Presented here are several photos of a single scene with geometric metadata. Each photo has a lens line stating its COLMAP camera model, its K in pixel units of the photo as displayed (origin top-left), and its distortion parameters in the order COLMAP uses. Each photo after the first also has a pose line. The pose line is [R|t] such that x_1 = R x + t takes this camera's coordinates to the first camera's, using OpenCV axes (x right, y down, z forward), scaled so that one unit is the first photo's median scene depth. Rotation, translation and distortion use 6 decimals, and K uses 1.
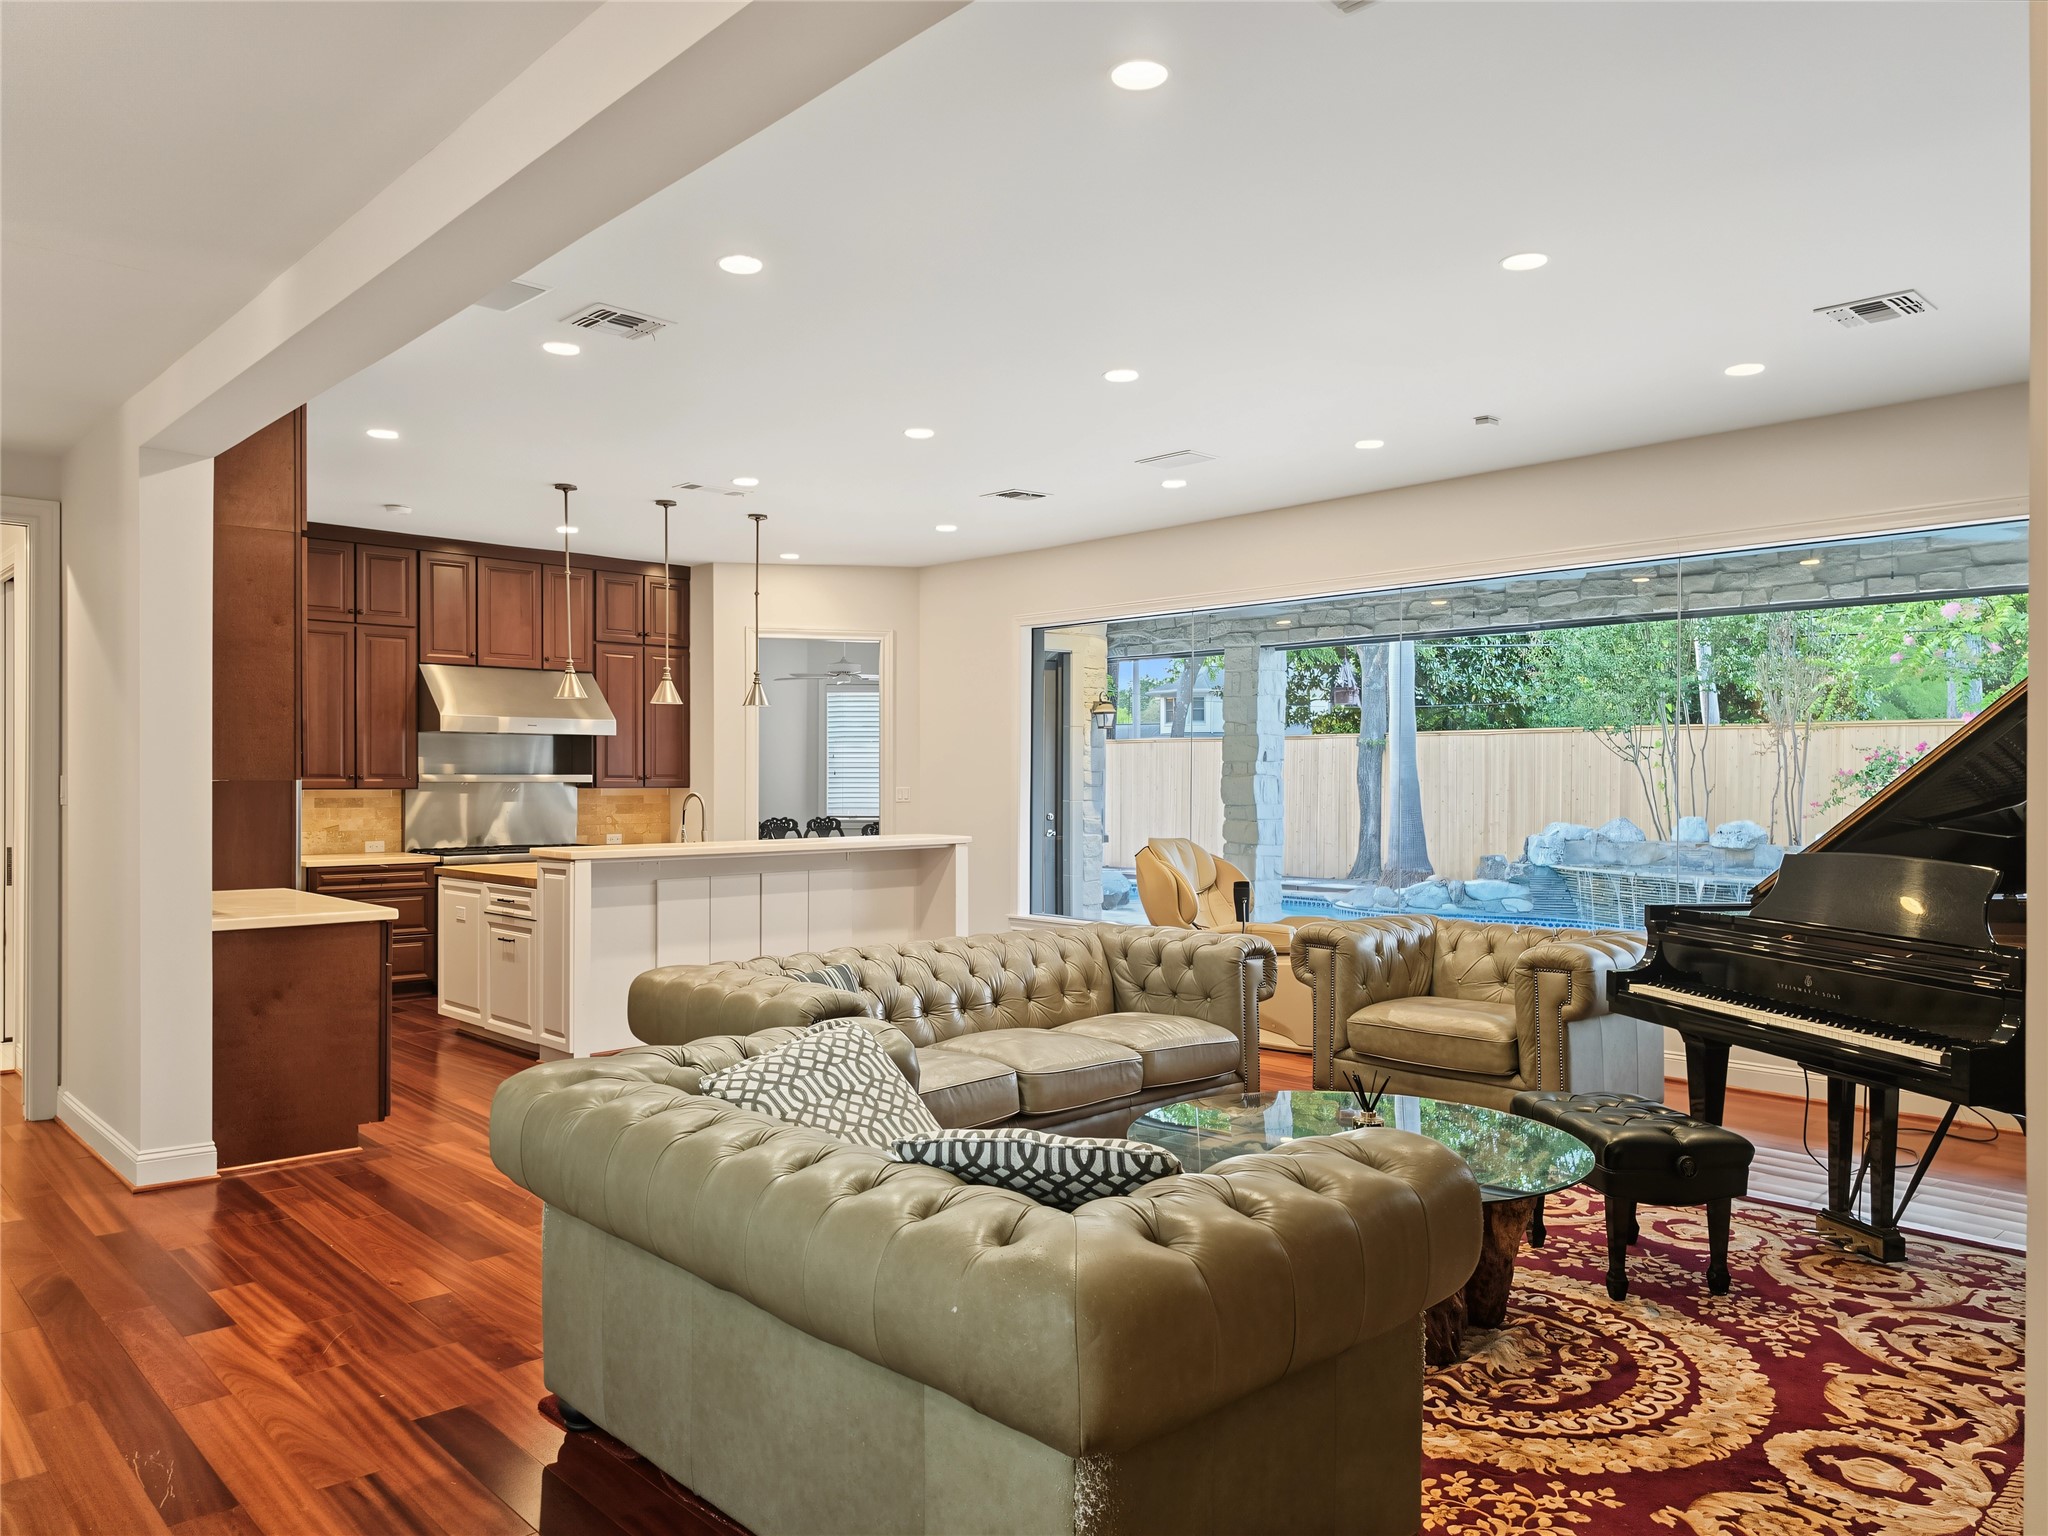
lens RADIAL K [[1403.2, 0, 1024.0], [0, 1403.2, 768.0], [0, 0, 1]] dist [0.077403, -0.139163]
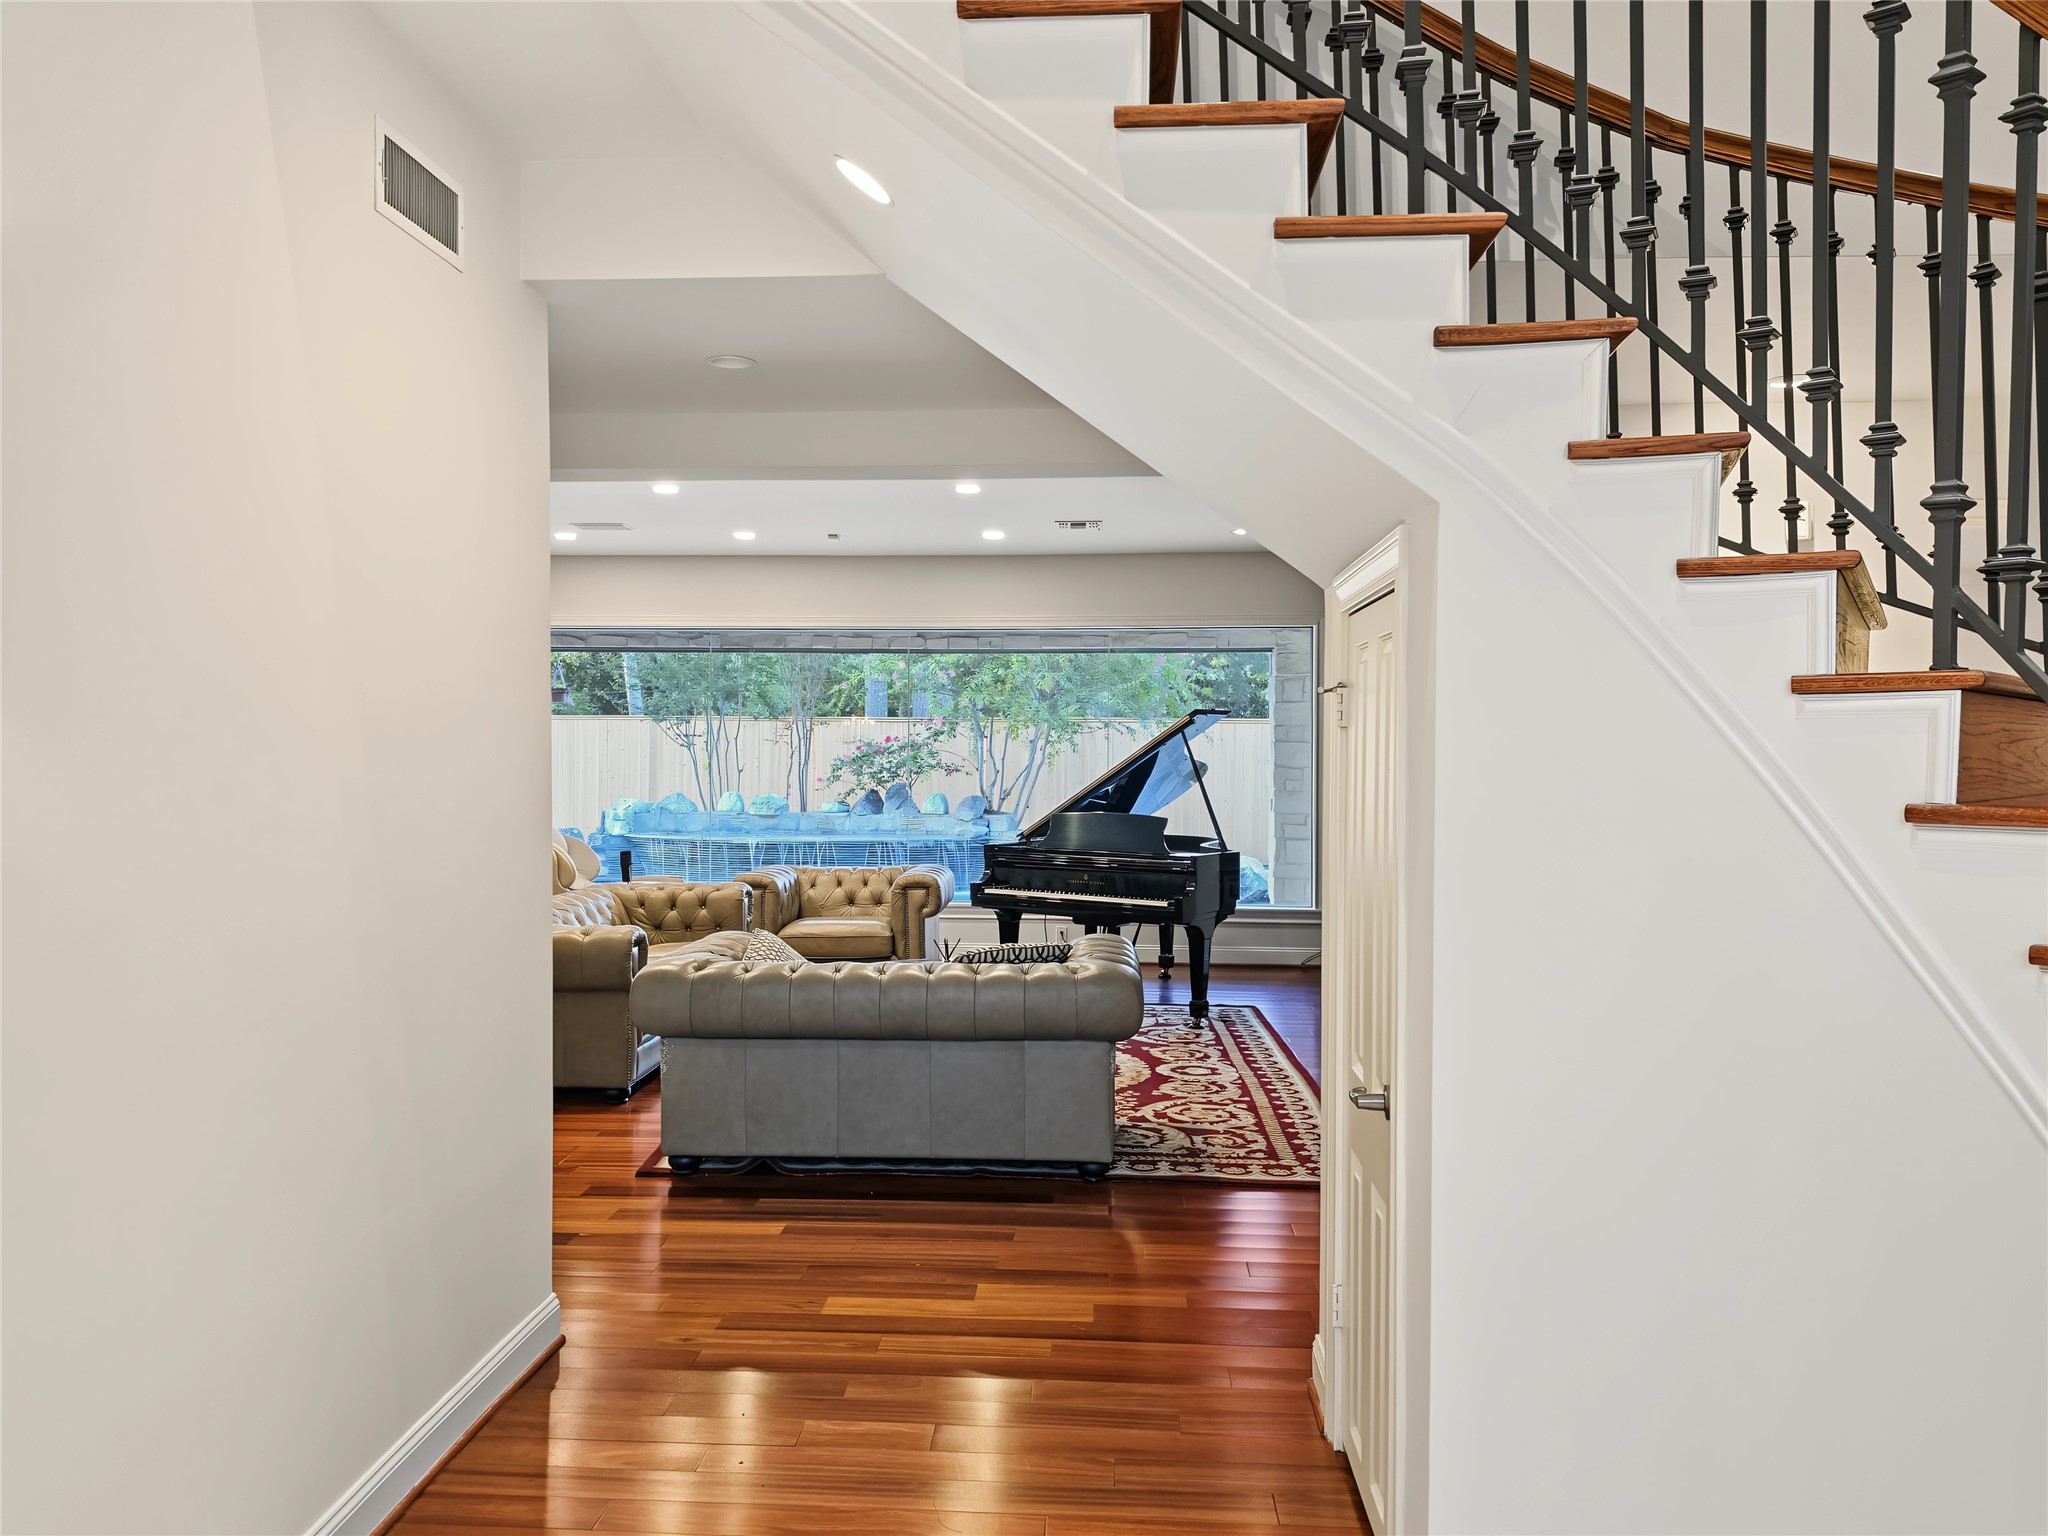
lens RADIAL K [[1457.7, 0, 1017.8], [0, 1457.7, 778.4], [0, 0, 1]] dist [0.110262, -0.144159]
pose [[0.709627, -0.013208, 0.704454, -0.466602], [-0.005861, 0.999679, 0.024647, -0.018905], [-0.704553, -0.021619, 0.709322, -0.187350]]
